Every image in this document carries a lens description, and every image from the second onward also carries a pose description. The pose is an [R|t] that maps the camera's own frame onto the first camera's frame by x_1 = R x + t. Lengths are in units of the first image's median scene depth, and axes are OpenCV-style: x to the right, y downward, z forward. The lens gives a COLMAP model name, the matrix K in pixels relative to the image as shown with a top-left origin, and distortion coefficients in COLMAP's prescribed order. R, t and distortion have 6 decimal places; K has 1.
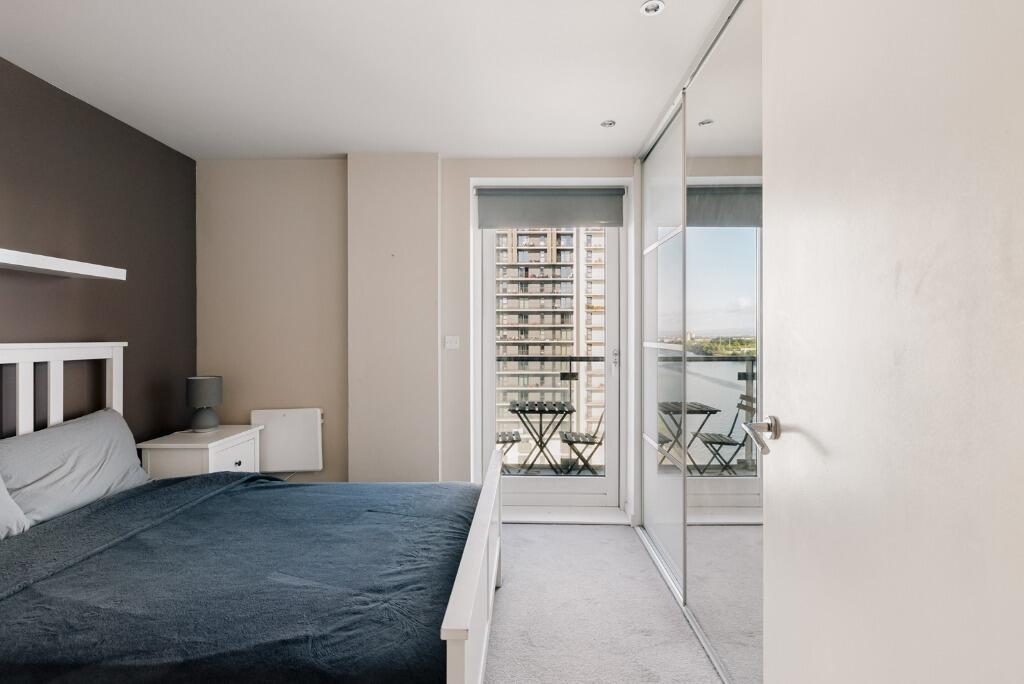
lens RADIAL K [[480.9, 0, 511.2], [0, 480.9, 334.9], [0, 0, 1]] dist [0.004187, -0.000069]
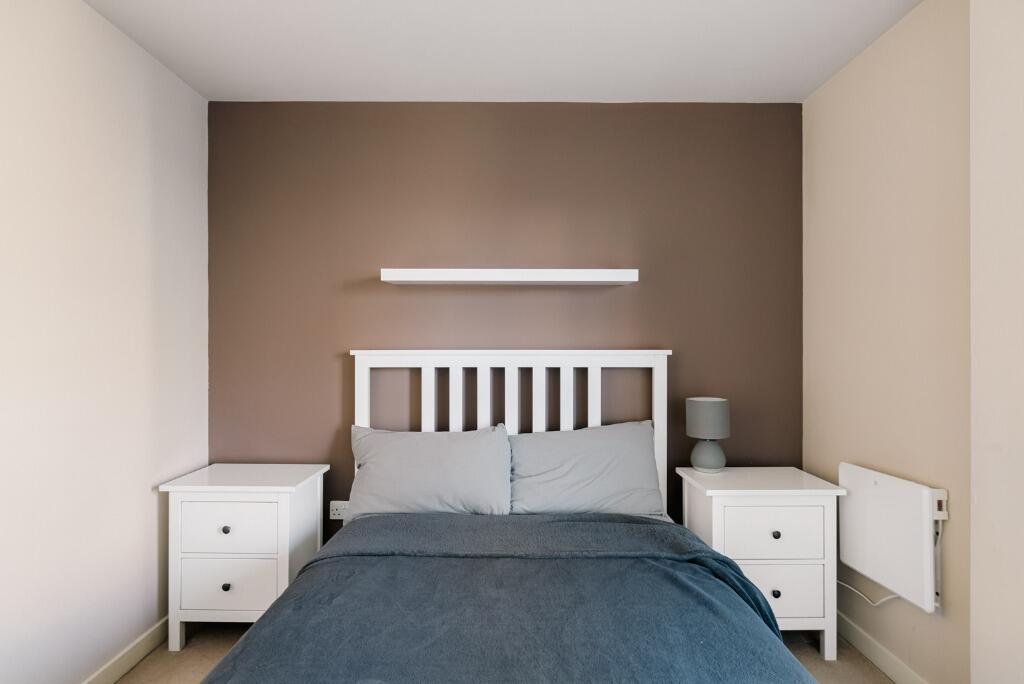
lens RADIAL K [[526.9, 0, 515.8], [0, 526.9, 342.5], [0, 0, 1]] dist [0.004133, -0.000824]
pose [[0.035222, -0.005086, -0.999367, 0.188906], [0.004012, 0.999980, -0.004948, 0.005875], [0.999371, -0.003835, 0.035241, 0.795792]]
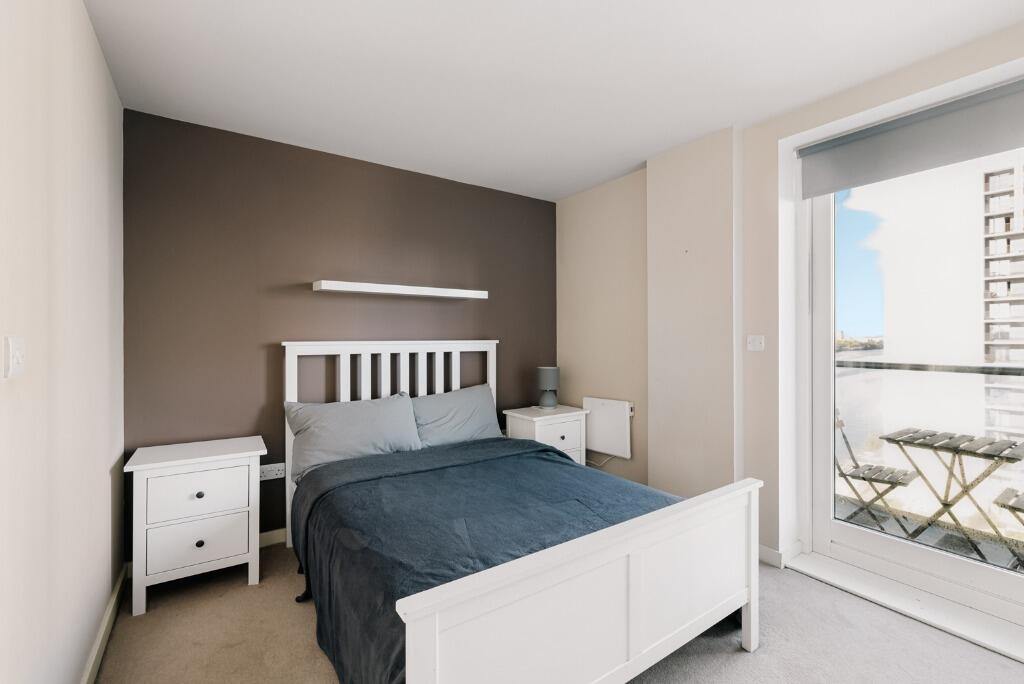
lens RADIAL K [[443.5, 0, 508.1], [0, 443.5, 336.8], [0, 0, 1]] dist [0.002885, 0.001422]
pose [[0.582835, 0.000387, -0.812591, 0.374002], [0.004844, 0.999980, 0.003950, -0.000358], [0.812576, -0.006238, 0.582822, 0.275531]]
